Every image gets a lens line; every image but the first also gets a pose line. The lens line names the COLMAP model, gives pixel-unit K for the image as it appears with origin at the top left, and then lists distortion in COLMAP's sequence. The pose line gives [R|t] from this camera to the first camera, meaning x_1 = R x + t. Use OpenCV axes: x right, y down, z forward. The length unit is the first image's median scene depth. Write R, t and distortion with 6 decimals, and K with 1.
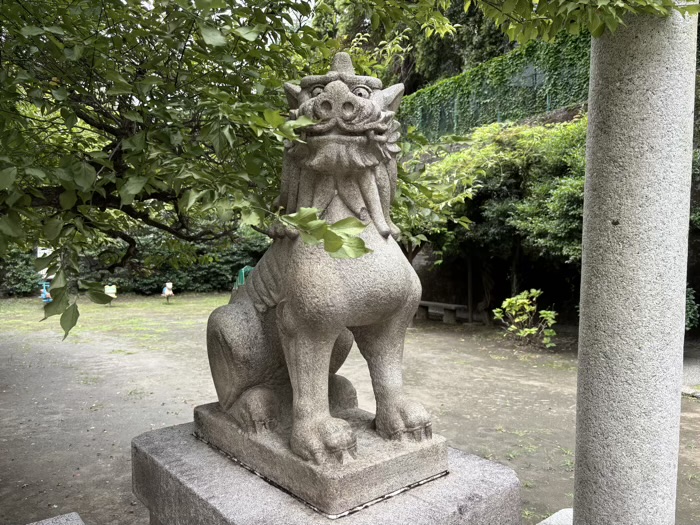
lens RADIAL K [[511.3, 0, 352.3], [0, 511.3, 262.0], [0, 0, 1]] dist [0.010105, -0.019982]
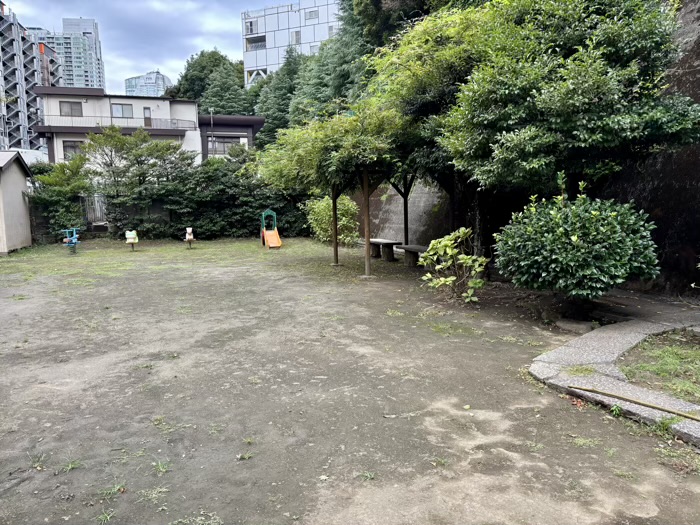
lens RADIAL K [[511.3, 0, 348.6], [0, 511.3, 261.8], [0, 0, 1]] dist [0.010105, -0.019982]
pose [[0.976573, 0.005362, -0.215120, 0.349641], [0.017116, 0.994587, 0.102491, 0.022205], [0.214505, -0.103772, 0.971195, 0.200428]]
